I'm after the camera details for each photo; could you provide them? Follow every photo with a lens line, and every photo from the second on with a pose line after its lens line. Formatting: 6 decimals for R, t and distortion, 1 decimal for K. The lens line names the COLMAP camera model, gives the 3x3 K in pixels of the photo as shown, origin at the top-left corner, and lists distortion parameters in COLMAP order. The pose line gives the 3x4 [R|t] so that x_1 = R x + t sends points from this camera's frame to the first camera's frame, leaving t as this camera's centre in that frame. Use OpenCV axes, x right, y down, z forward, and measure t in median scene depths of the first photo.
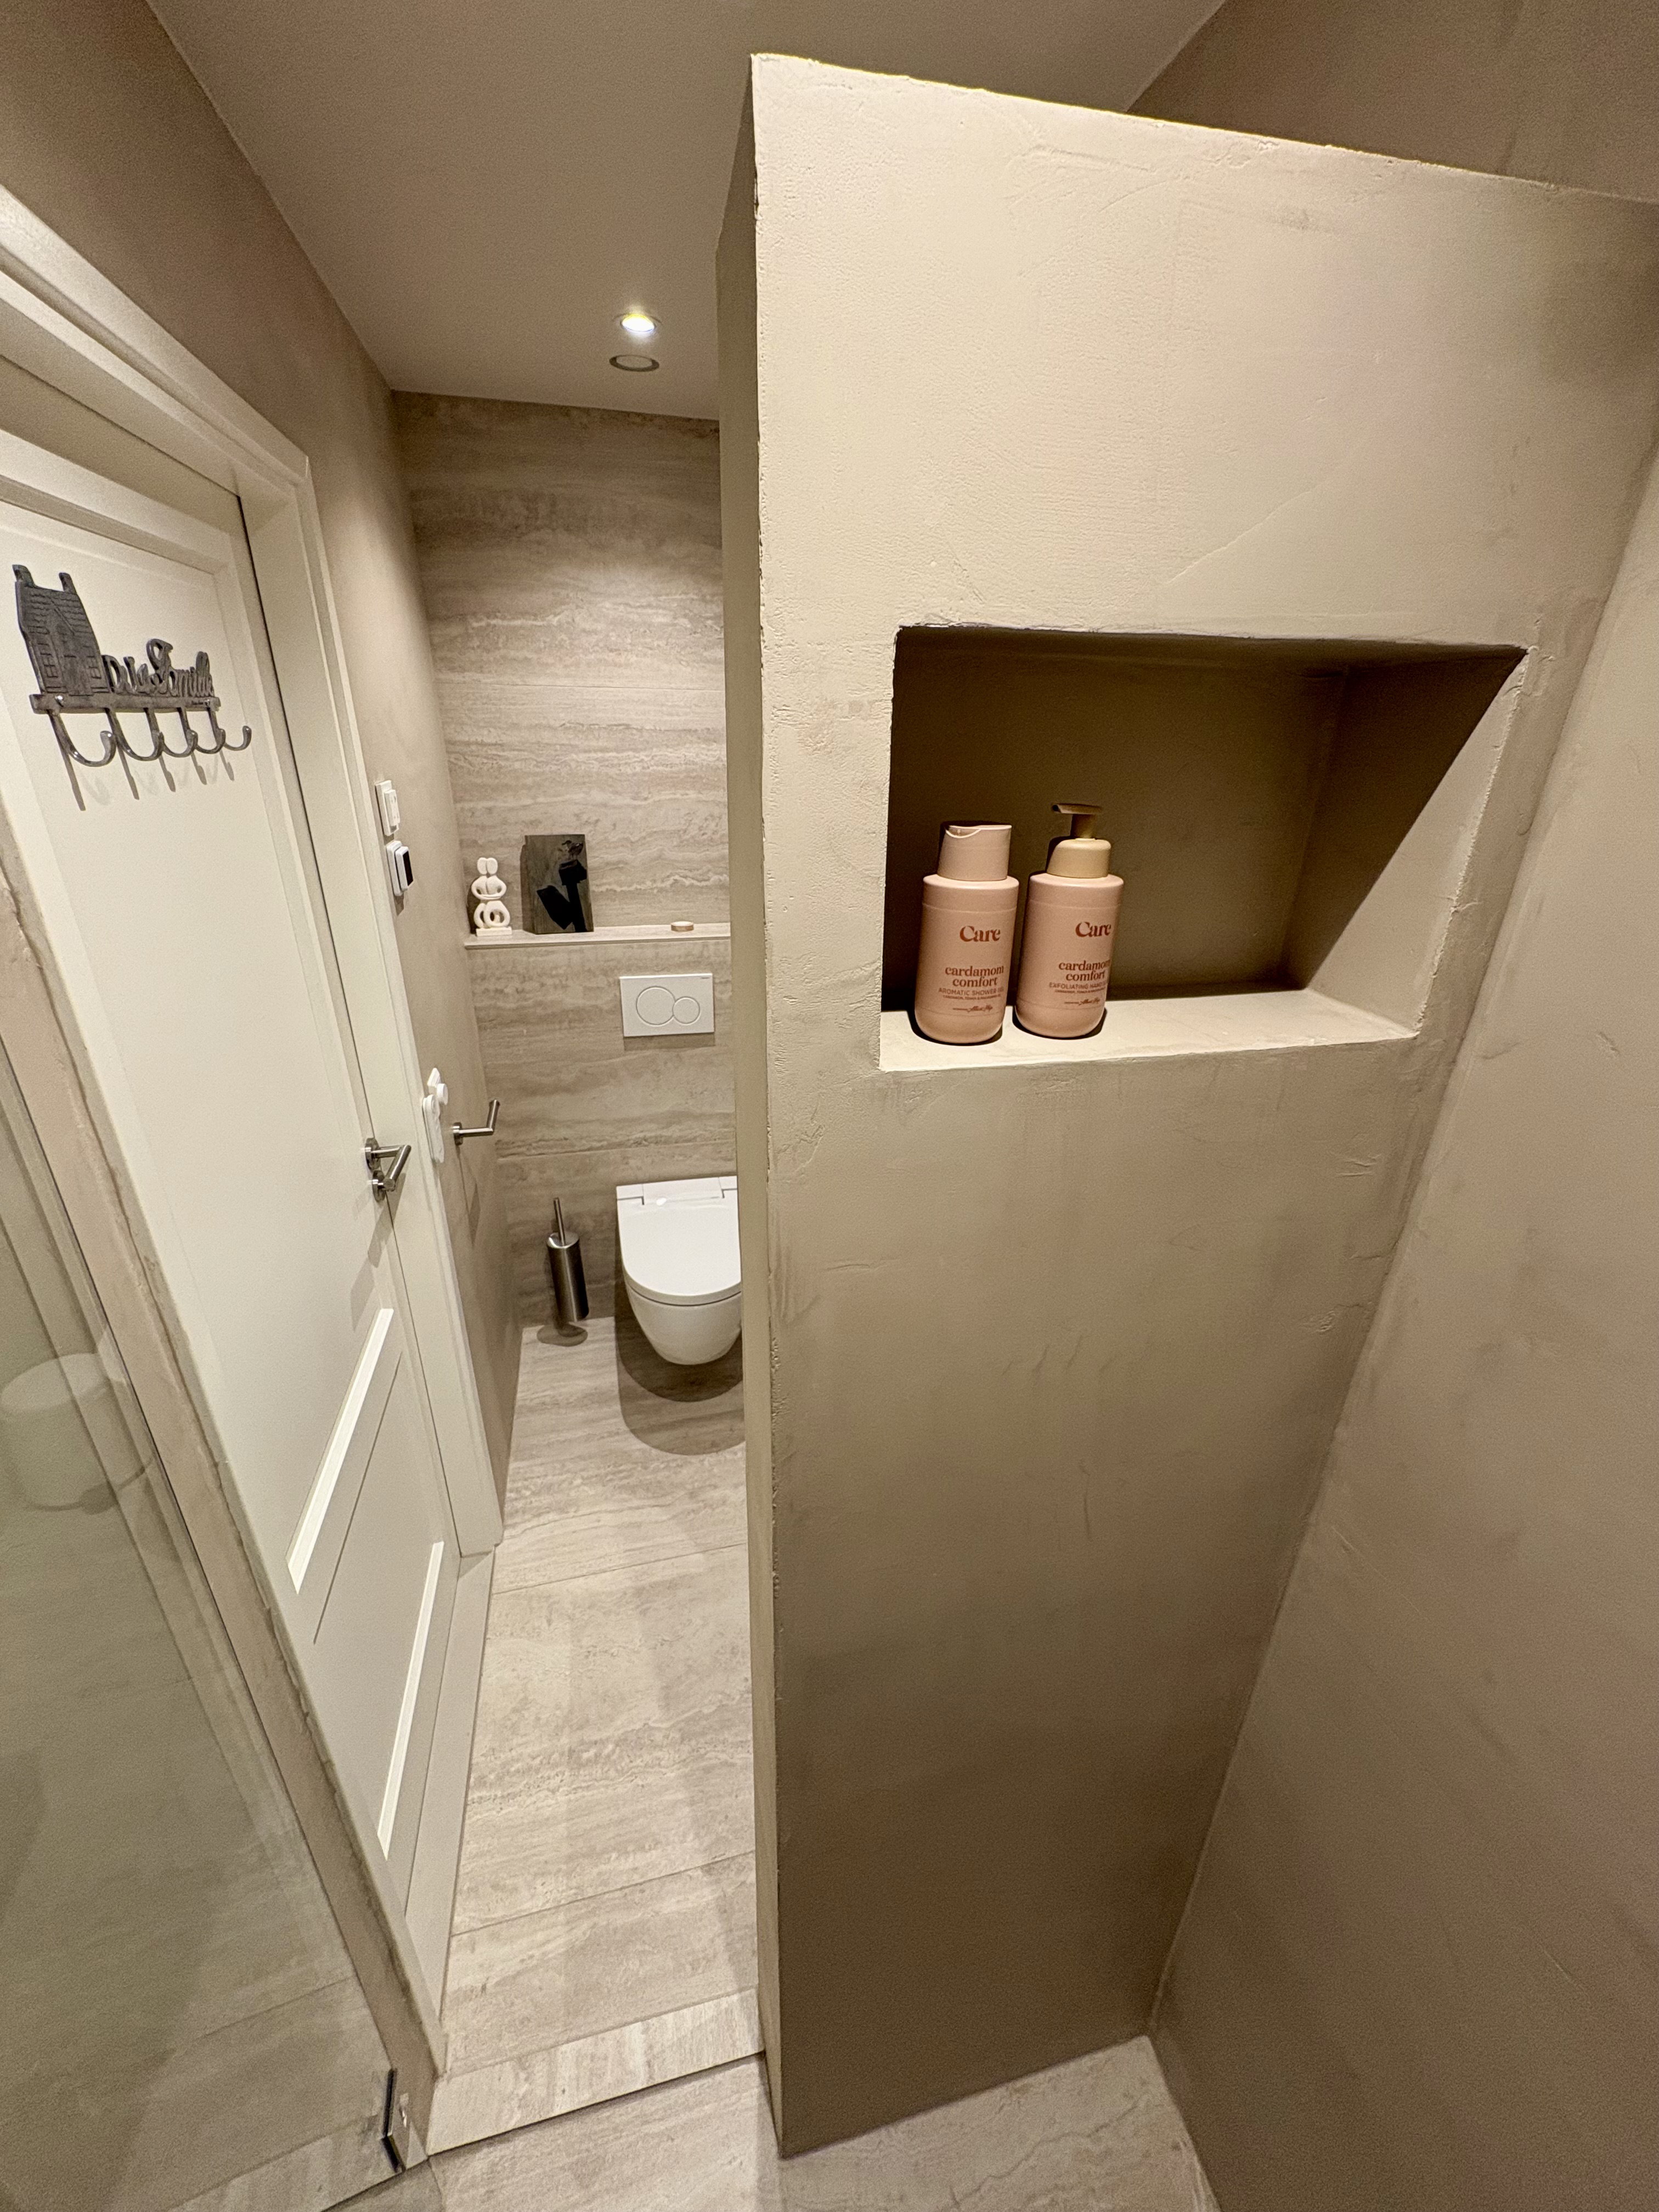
lens RADIAL K [[879.3, 0, 828.3], [0, 879.3, 1105.4], [0, 0, 1]] dist [0.002013, 0.000029]
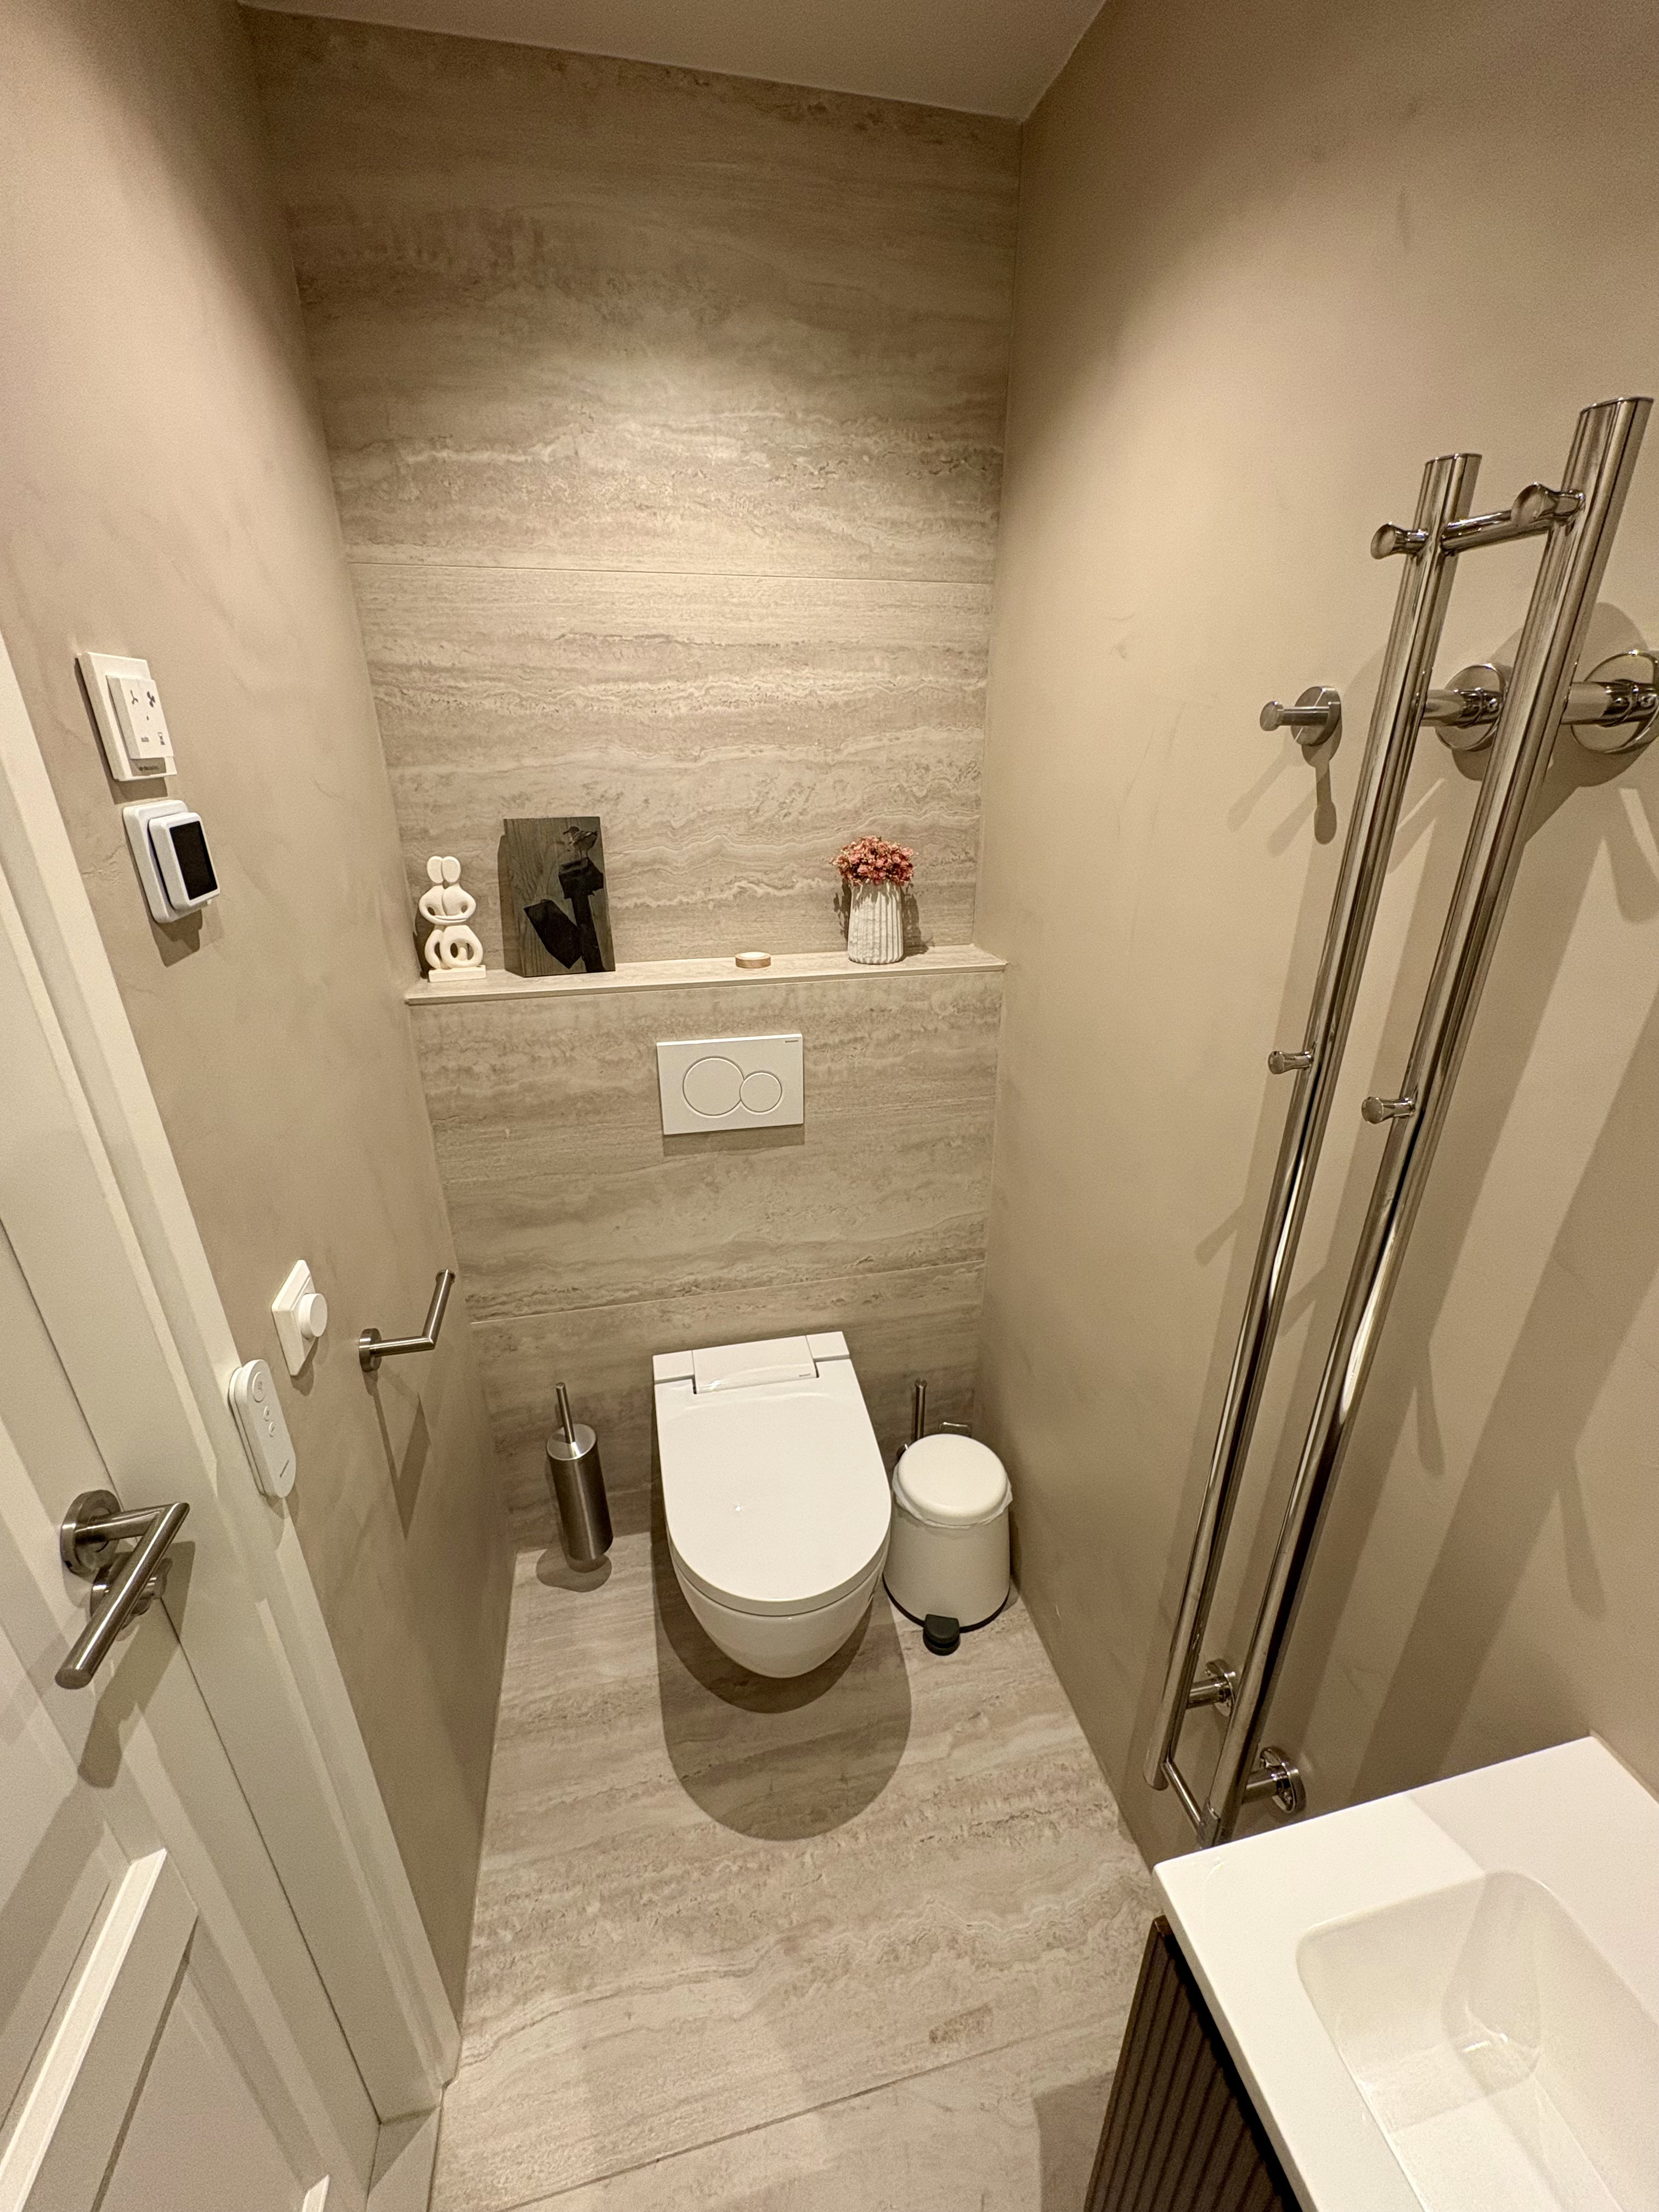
lens RADIAL K [[879.3, 0, 828.8], [0, 879.3, 1107.4], [0, 0, 1]] dist [0.002013, 0.000029]
pose [[0.999488, -0.010918, -0.030063, -0.099095], [0.010474, 0.999835, -0.014874, -0.092093], [0.030220, 0.014552, 0.999437, 0.388792]]
